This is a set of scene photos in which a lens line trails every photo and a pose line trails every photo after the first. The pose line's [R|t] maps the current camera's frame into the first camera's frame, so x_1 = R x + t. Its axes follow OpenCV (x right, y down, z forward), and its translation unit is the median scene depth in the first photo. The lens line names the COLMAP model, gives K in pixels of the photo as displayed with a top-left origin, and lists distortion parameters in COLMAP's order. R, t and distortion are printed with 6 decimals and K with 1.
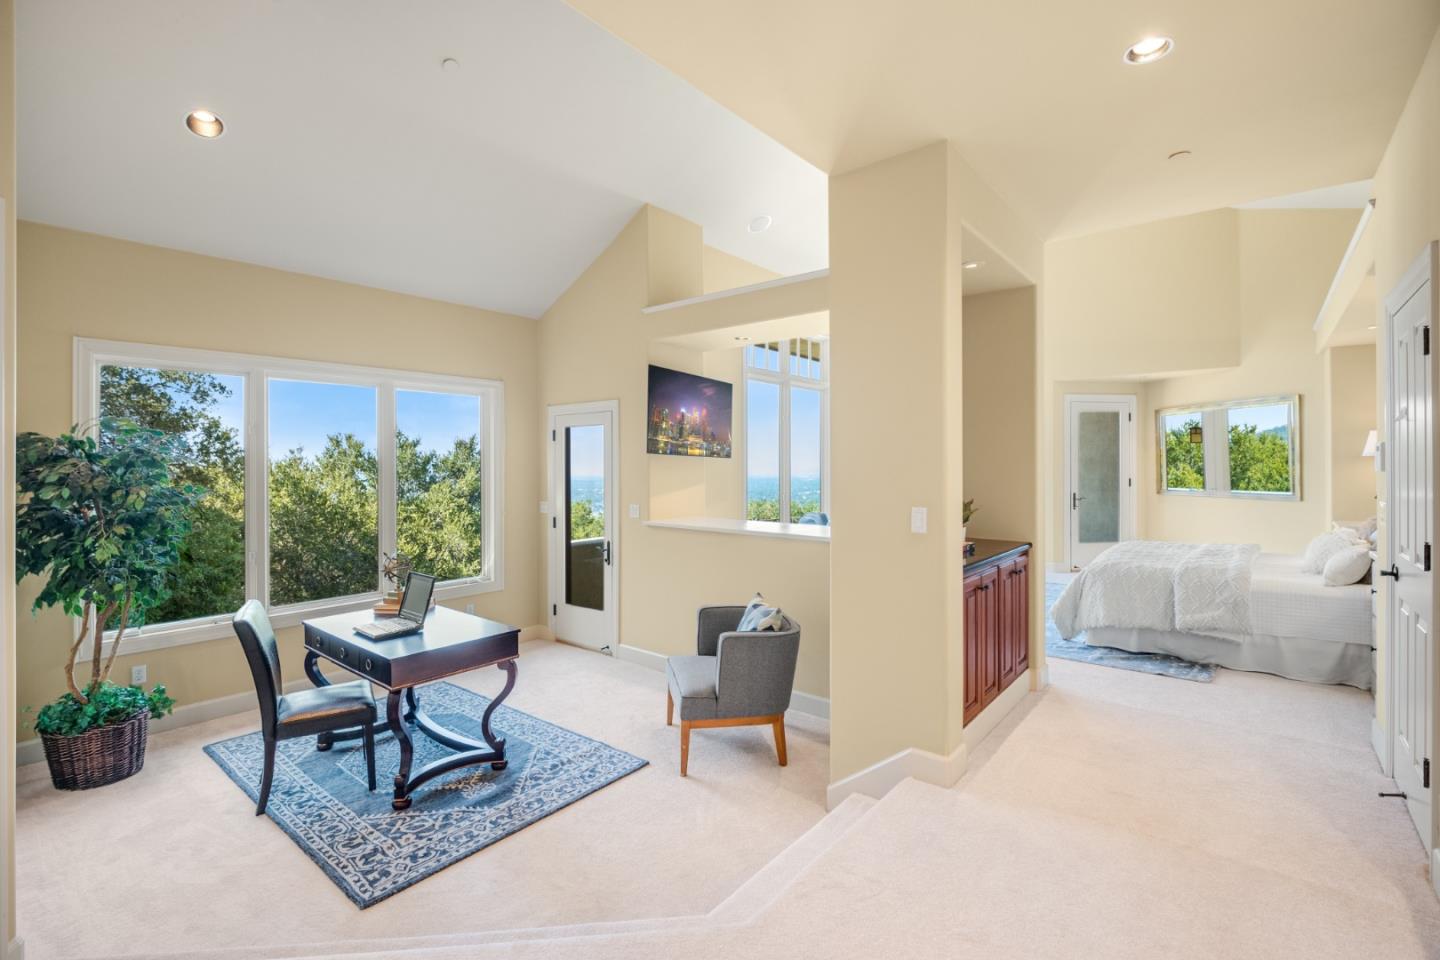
lens RADIAL K [[660.2, 0, 727.8], [0, 660.2, 462.1], [0, 0, 1]] dist [0.037167, -0.035501]
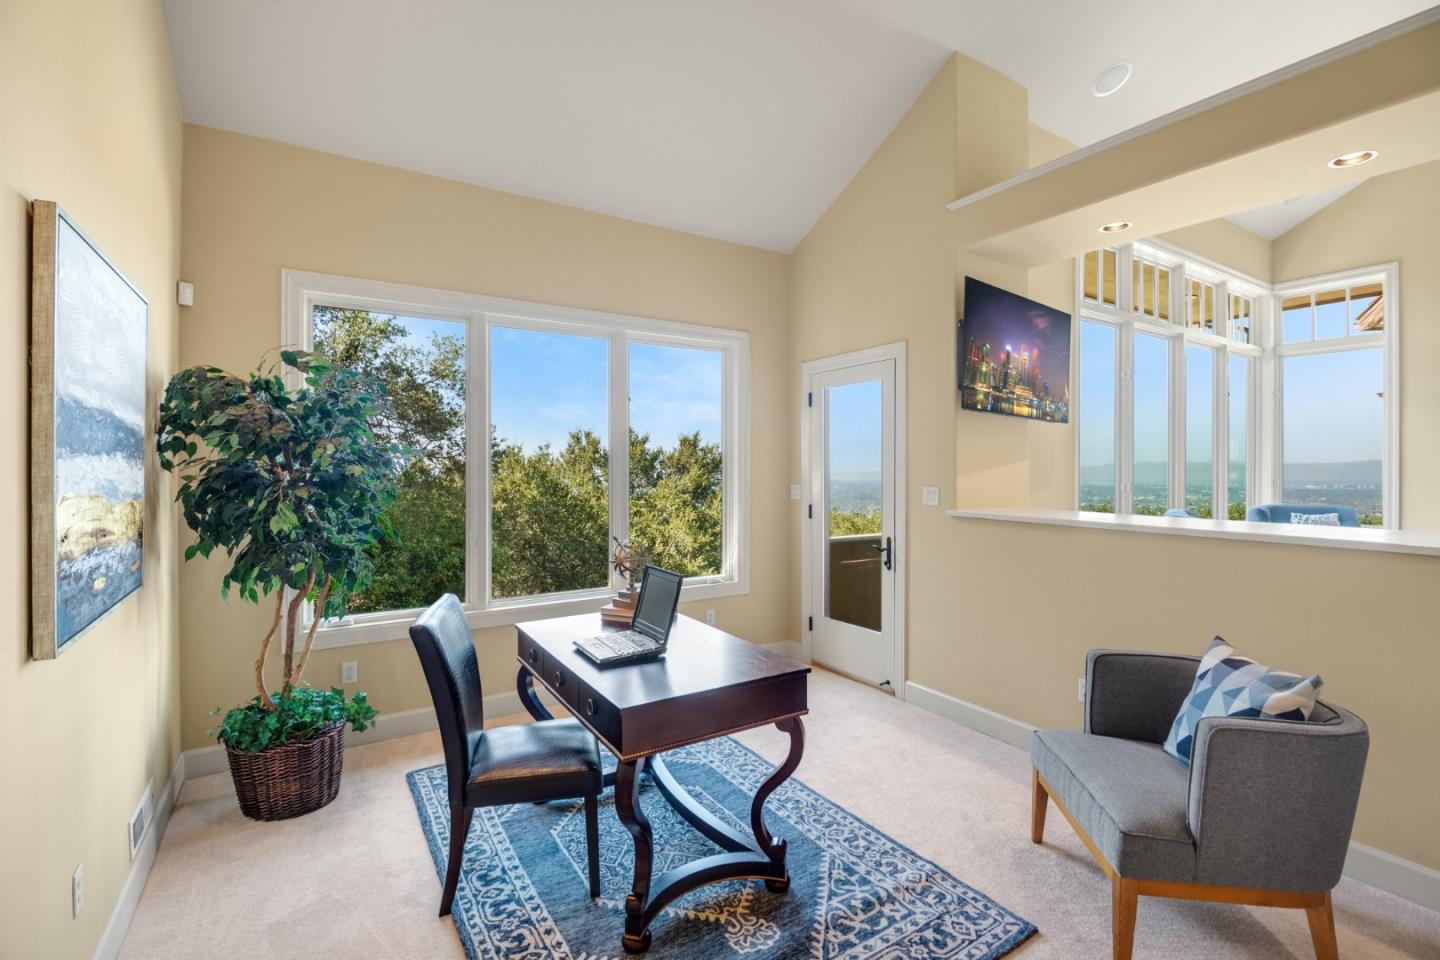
lens RADIAL K [[660.2, 0, 727.8], [0, 660.2, 462.1], [0, 0, 1]] dist [0.037167, -0.035501]
pose [[0.951743, 0.001692, -0.306890, -0.179574], [-0.003635, 0.999977, -0.005759, 0.059258], [0.306873, 0.006596, 0.951727, 0.355874]]
